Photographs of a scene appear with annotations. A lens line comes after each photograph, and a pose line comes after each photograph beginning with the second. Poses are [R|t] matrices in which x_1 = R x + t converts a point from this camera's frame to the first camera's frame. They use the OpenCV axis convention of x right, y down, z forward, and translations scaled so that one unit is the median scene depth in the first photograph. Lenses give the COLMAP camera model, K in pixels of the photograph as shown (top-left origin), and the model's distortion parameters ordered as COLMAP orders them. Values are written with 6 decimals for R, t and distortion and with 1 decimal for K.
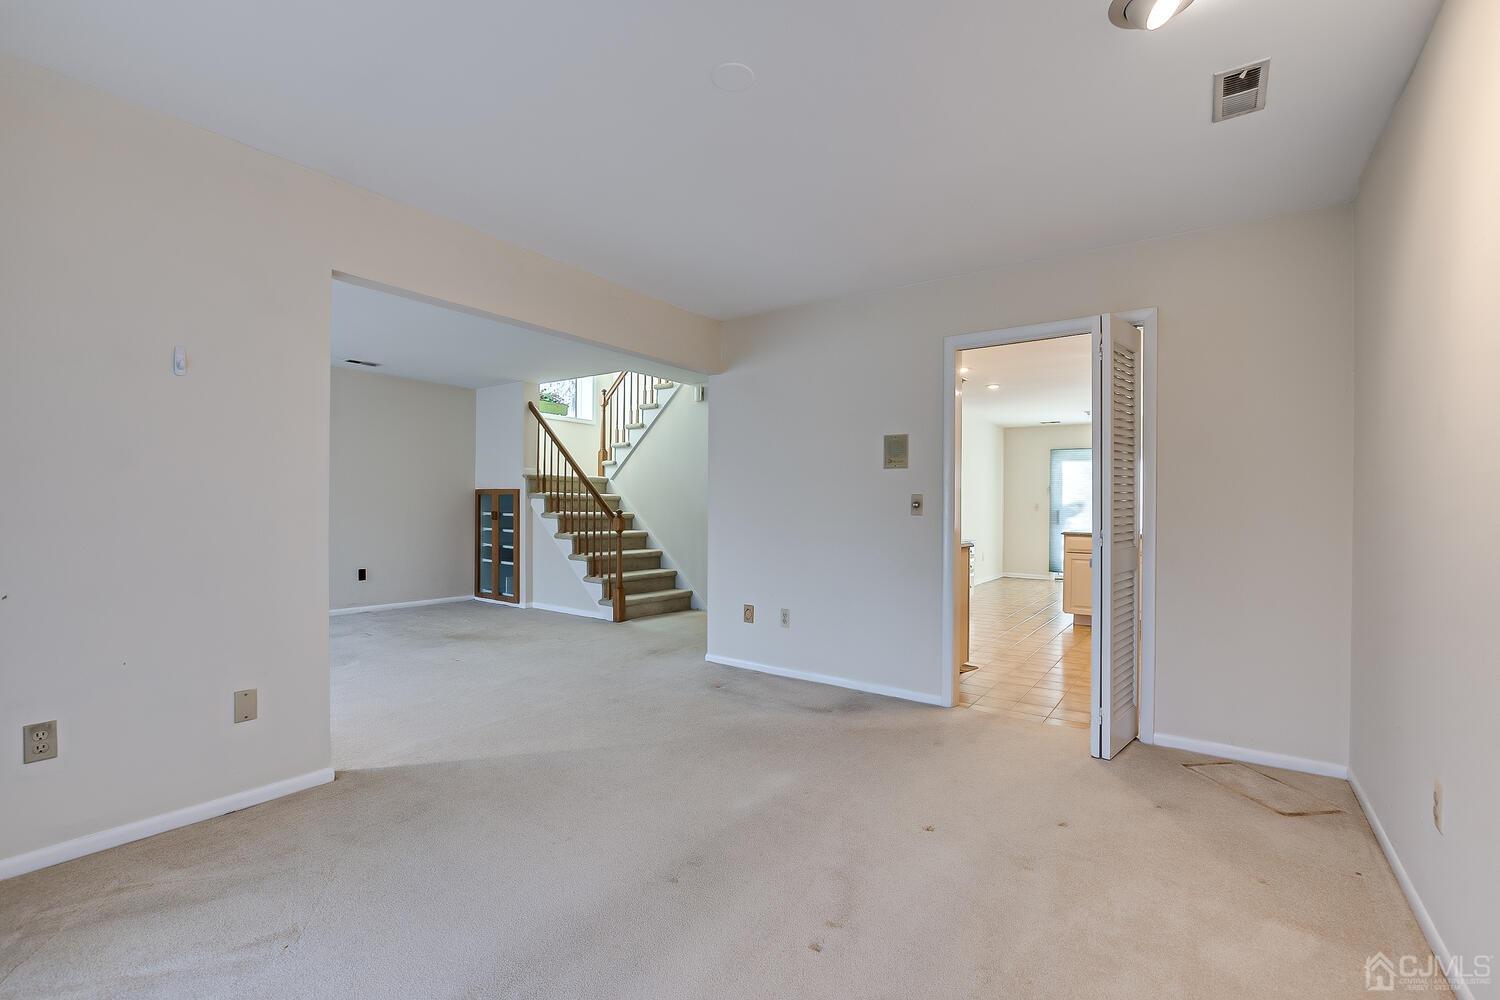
lens RADIAL K [[658.9, 0, 740.0], [0, 658.9, 507.0], [0, 0, 1]] dist [-0.026196, 0.005216]
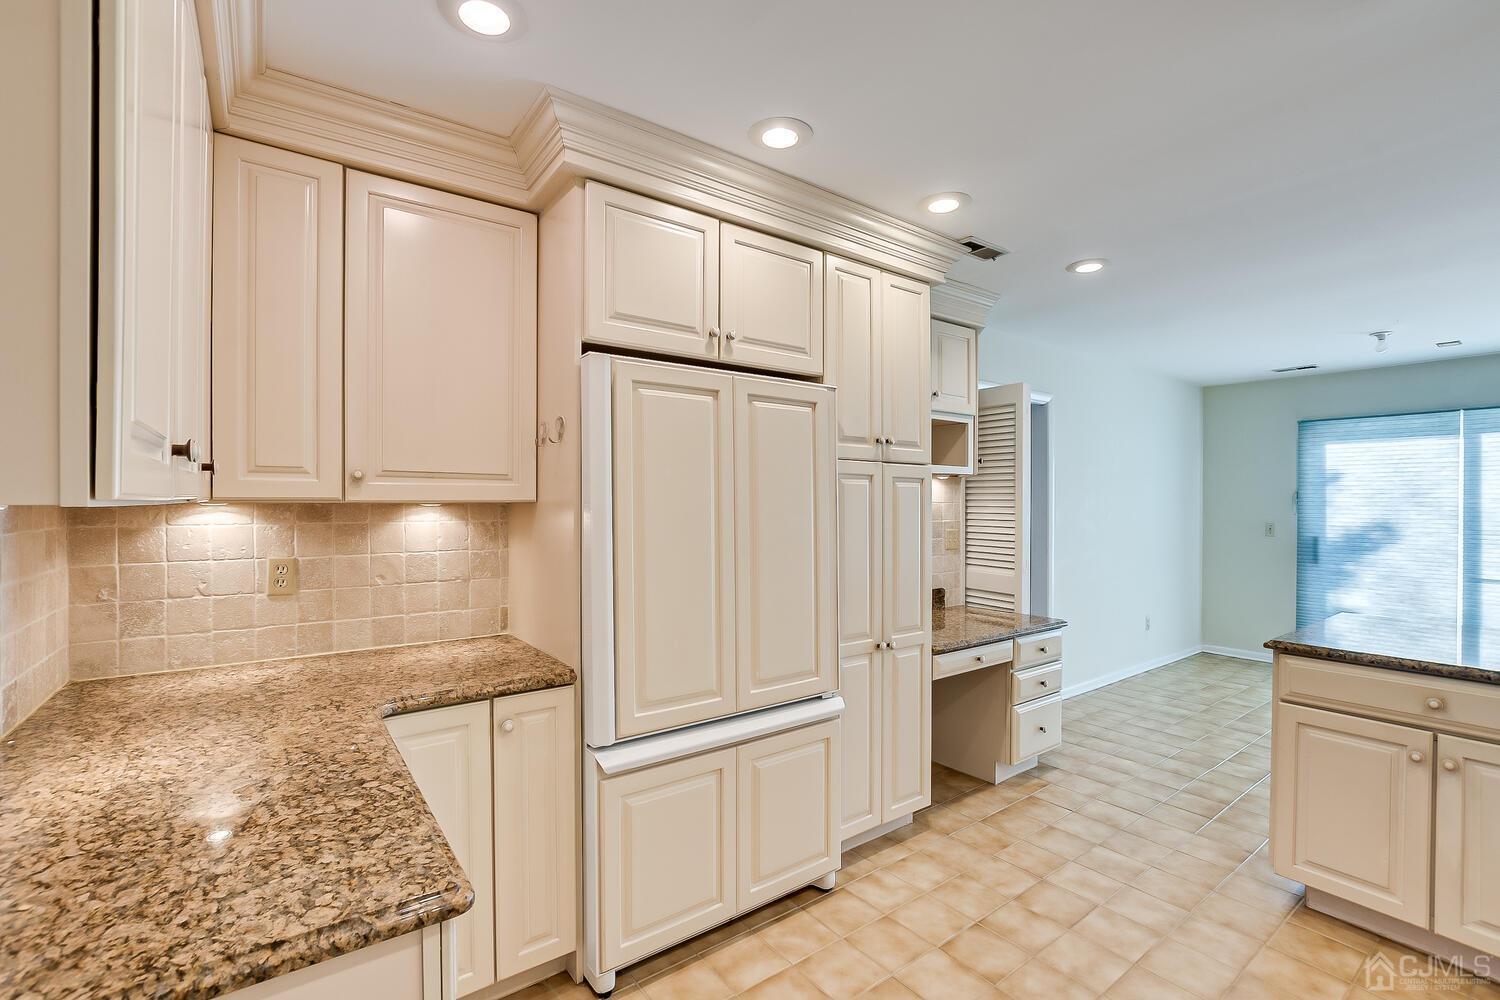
lens RADIAL K [[658.9, 0, 740.0], [0, 658.9, 507.0], [0, 0, 1]] dist [-0.026196, 0.005216]
pose [[0.951063, -0.000113, -0.308997, 0.209855], [0.001625, 0.999988, 0.004635, -0.022262], [0.308993, -0.004911, 0.951052, 0.369909]]
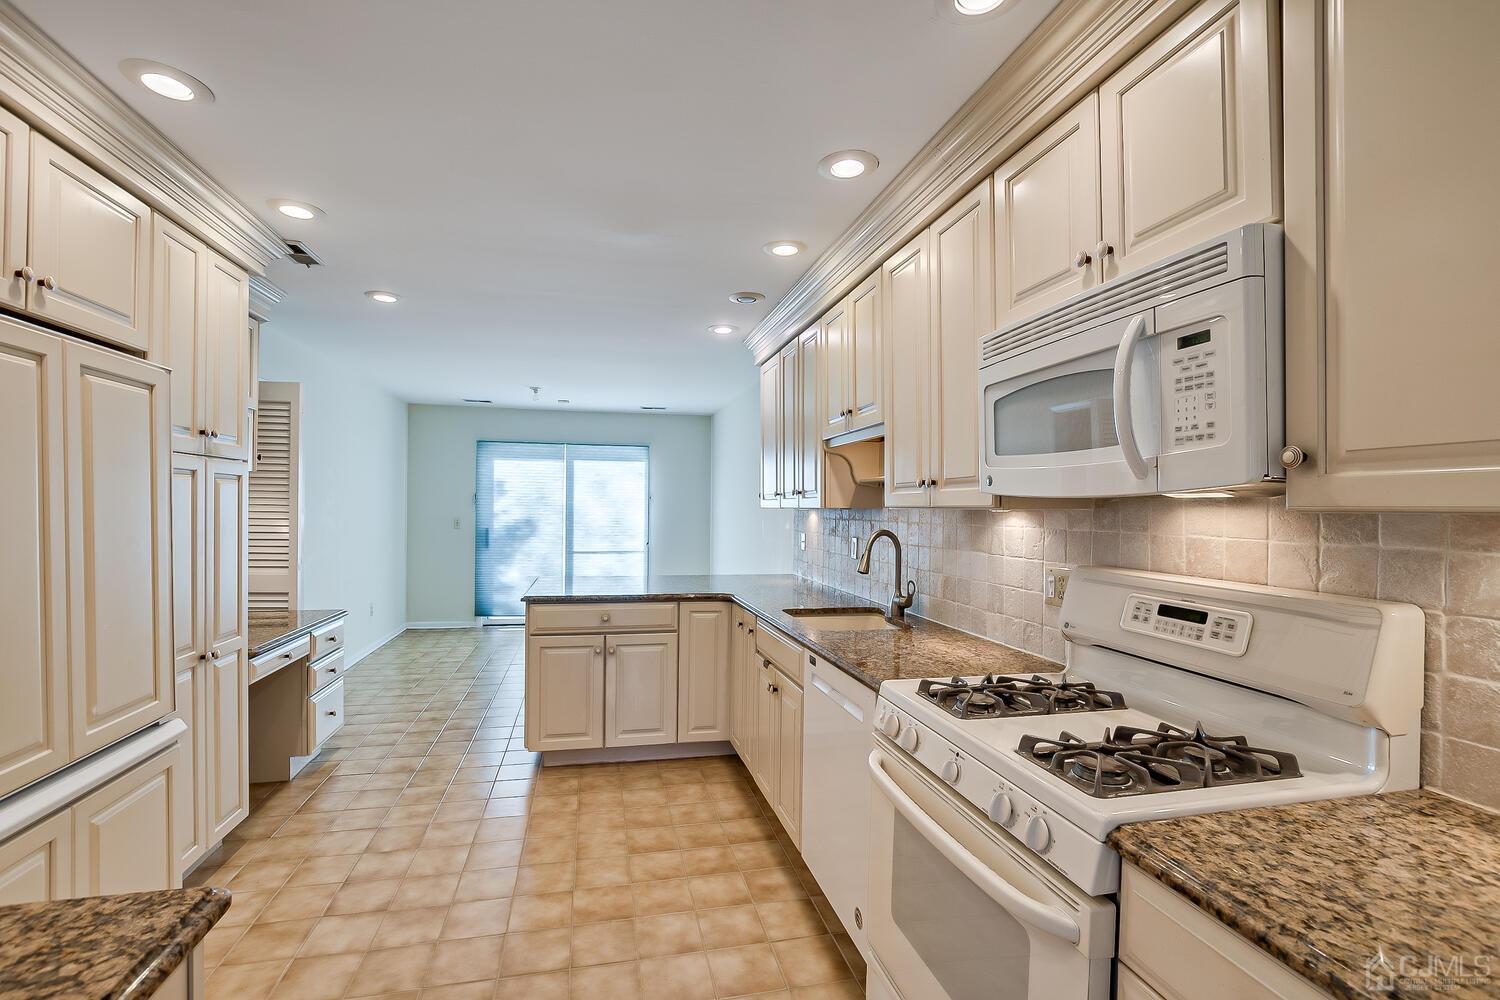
lens RADIAL K [[658.9, 0, 740.0], [0, 658.9, 507.0], [0, 0, 1]] dist [-0.026196, 0.005216]
pose [[0.660248, 0.002568, 0.751043, 0.137148], [-0.008325, 0.999958, 0.003900, -0.022856], [-0.751002, -0.008827, 0.660241, 0.335643]]
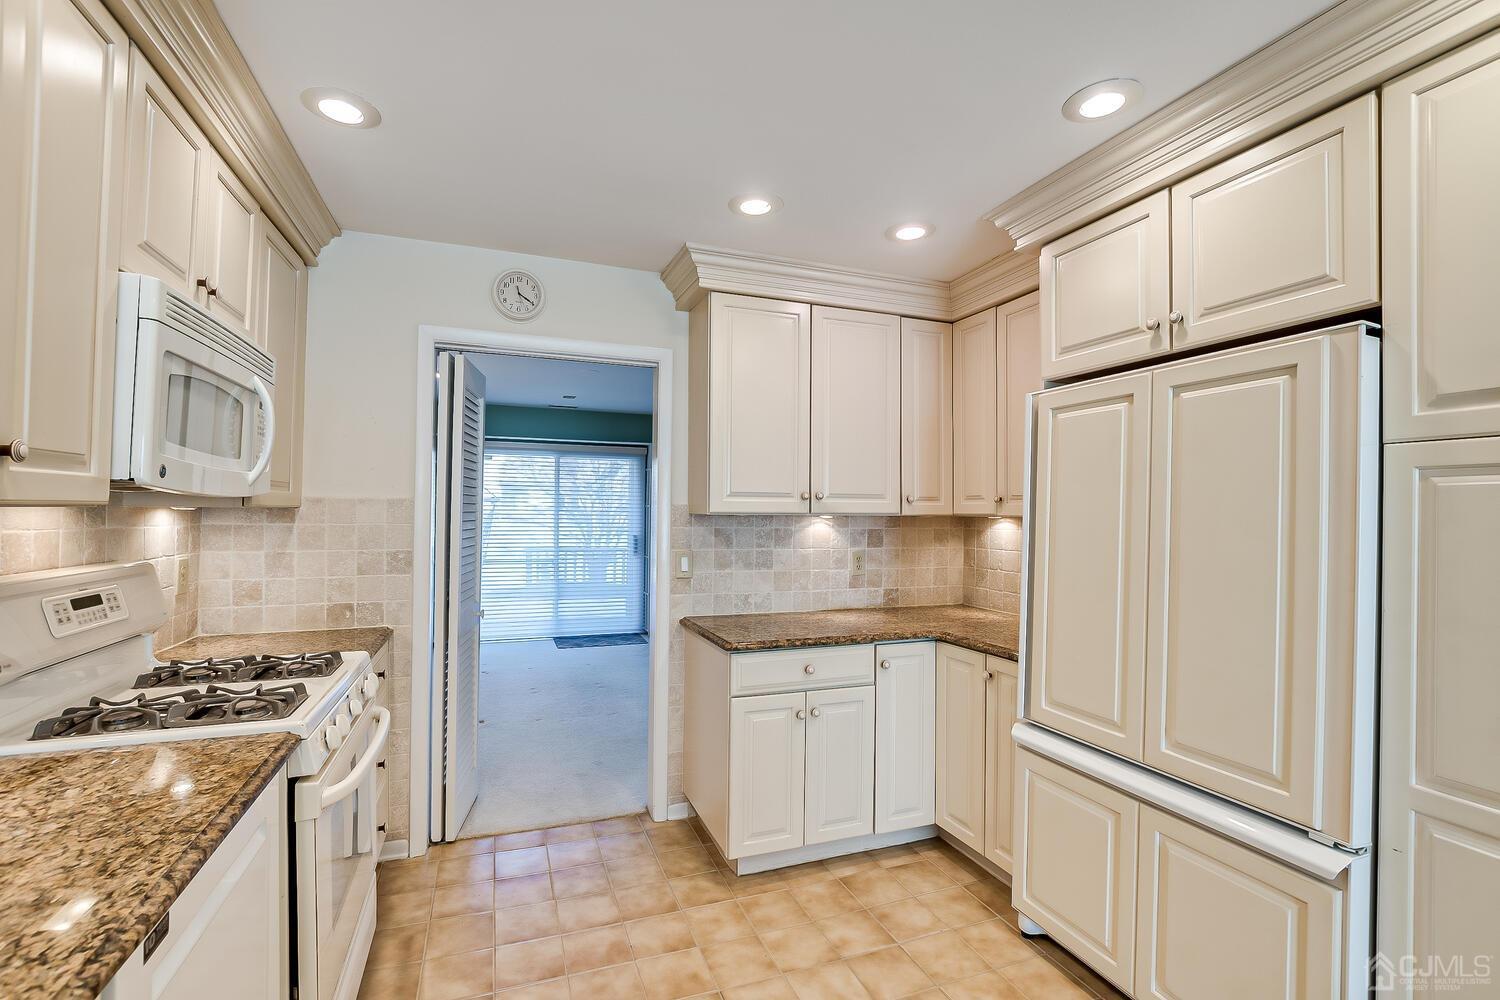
lens RADIAL K [[658.9, 0, 740.0], [0, 658.9, 507.0], [0, 0, 1]] dist [-0.026196, 0.005216]
pose [[-0.552660, -0.017289, -0.833228, 0.347558], [-0.013237, 0.999841, -0.011967, -0.022172], [0.833302, 0.004416, -0.552801, 0.565405]]
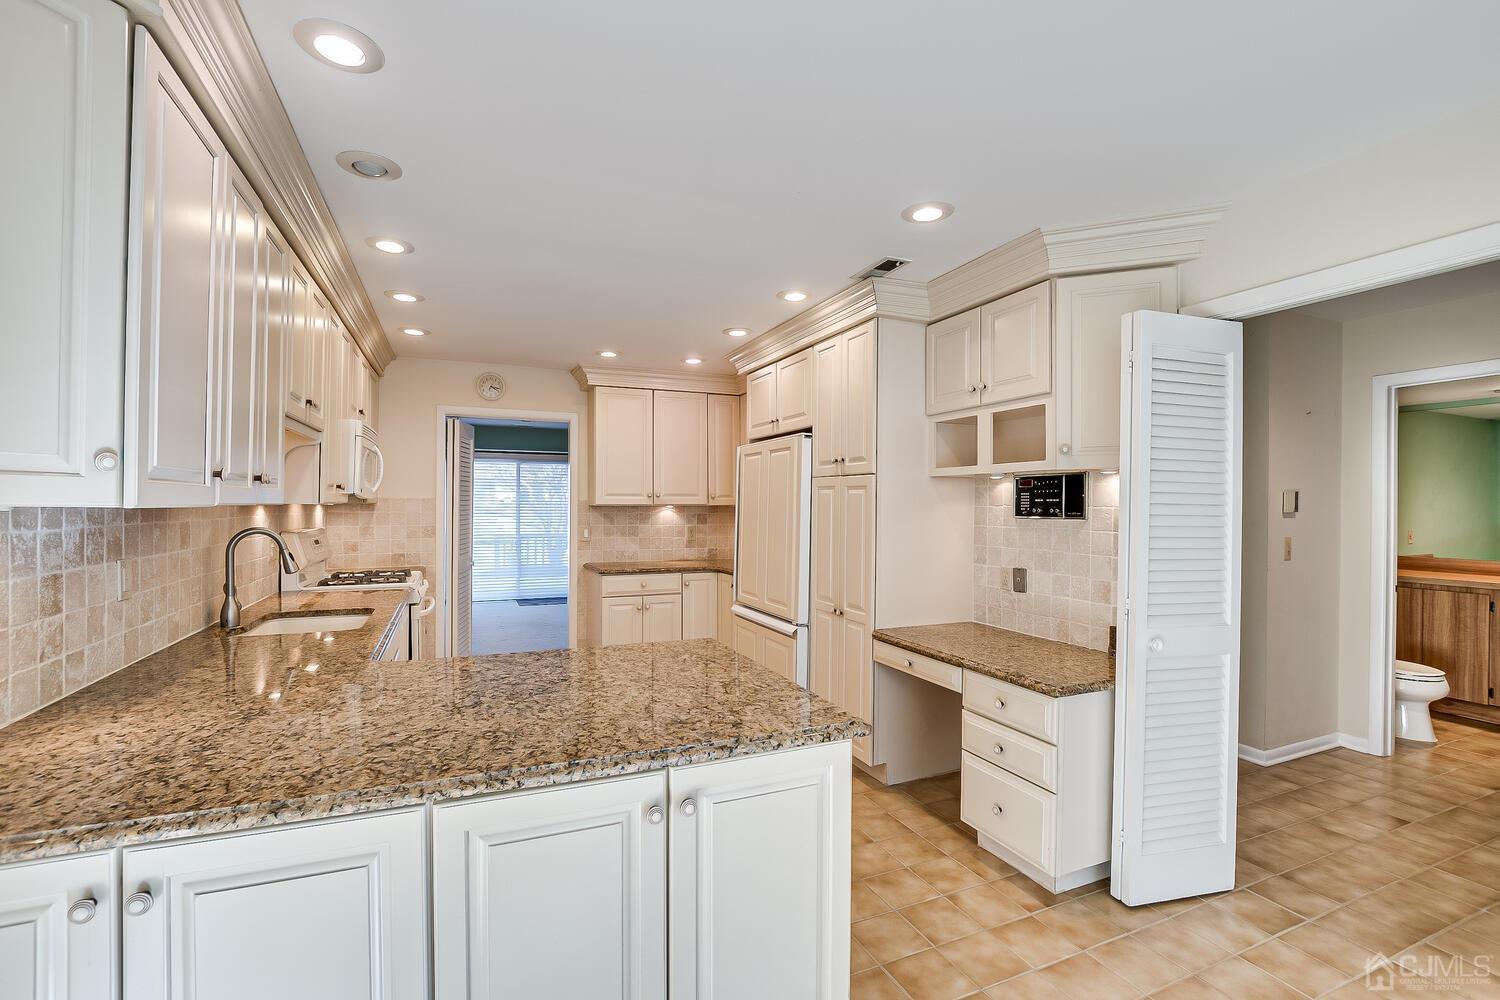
lens RADIAL K [[658.9, 0, 740.0], [0, 658.9, 507.0], [0, 0, 1]] dist [-0.026196, 0.005216]
pose [[-0.514988, -0.004547, -0.857185, 0.502058], [-0.006836, 0.999976, -0.001198, -0.021268], [0.857170, 0.005243, -0.515007, 0.757193]]
